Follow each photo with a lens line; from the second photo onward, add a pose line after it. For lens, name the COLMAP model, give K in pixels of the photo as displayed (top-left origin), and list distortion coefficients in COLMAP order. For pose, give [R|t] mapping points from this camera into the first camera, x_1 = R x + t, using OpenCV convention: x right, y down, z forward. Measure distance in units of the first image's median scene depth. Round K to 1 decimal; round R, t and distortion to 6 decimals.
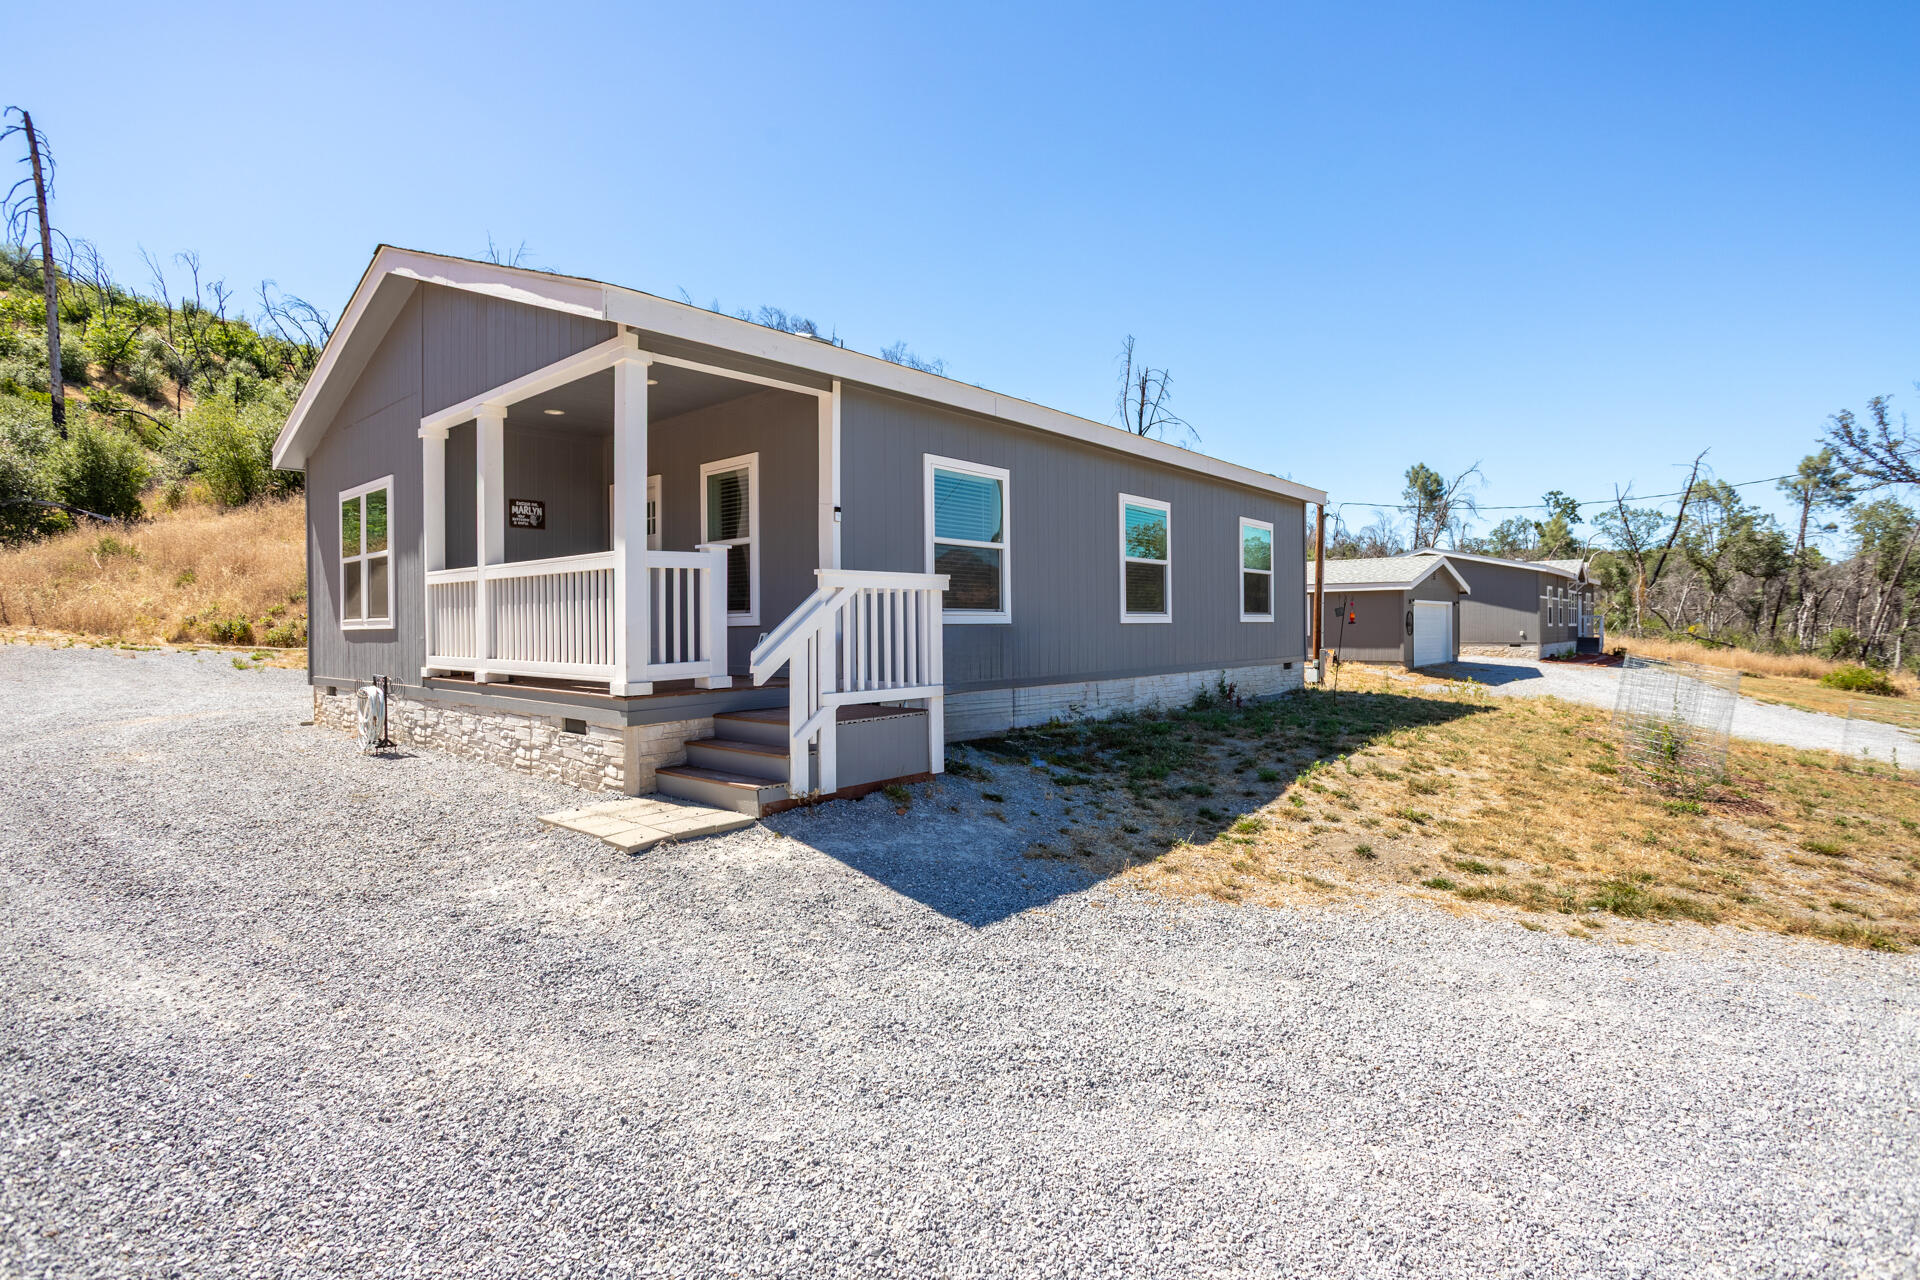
lens RADIAL K [[927.4, 0, 967.5], [0, 927.4, 642.8], [0, 0, 1]] dist [-0.040295, 0.022672]
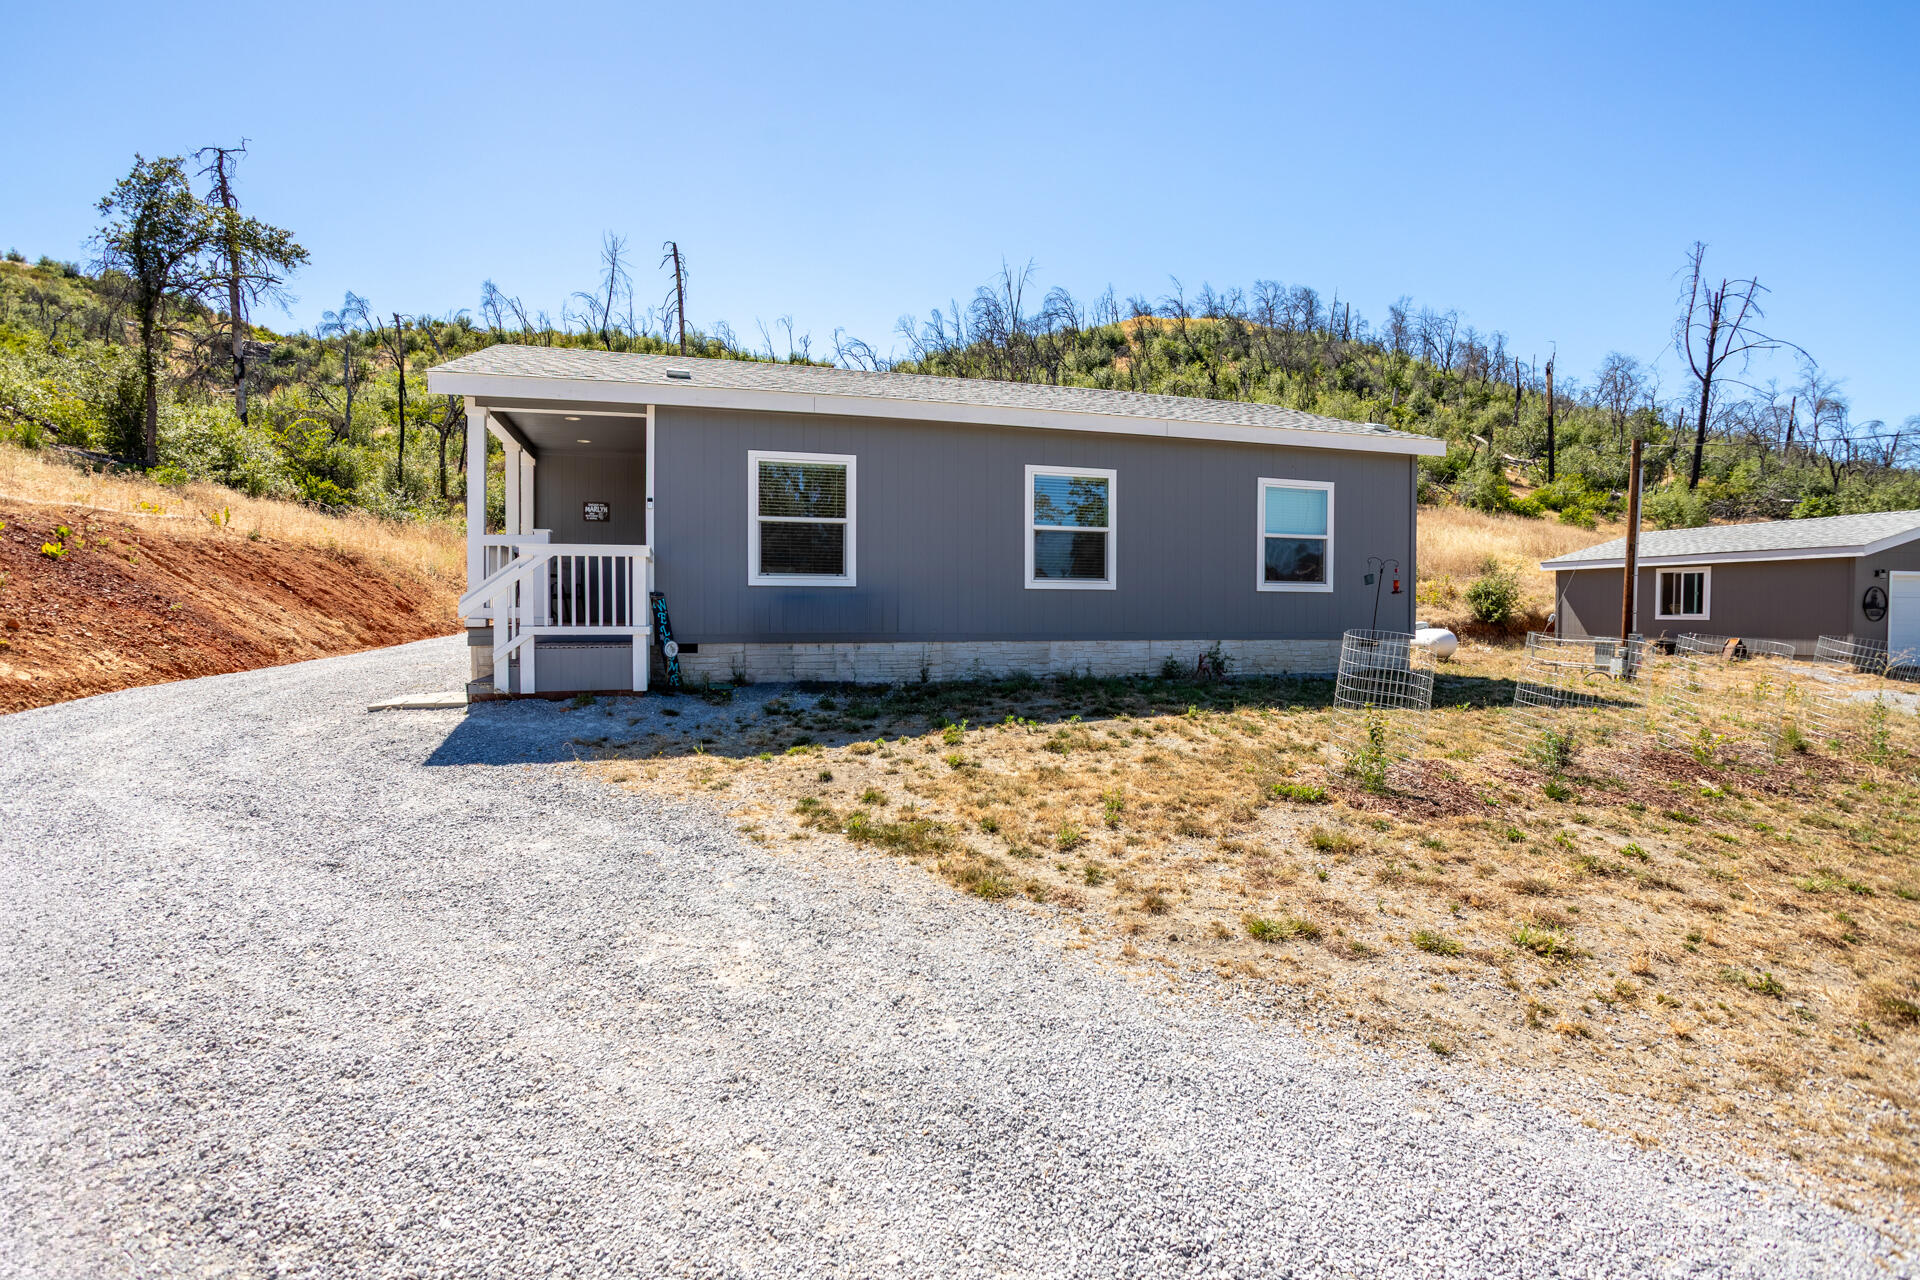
lens RADIAL K [[927.4, 0, 946.0], [0, 927.4, 639.3], [0, 0, 1]] dist [-0.040295, 0.022672]
pose [[0.844392, 0.028363, -0.534975, 0.615291], [-0.021203, 0.999584, 0.019528, 0.016649], [0.535306, -0.005146, 0.844642, 0.053978]]
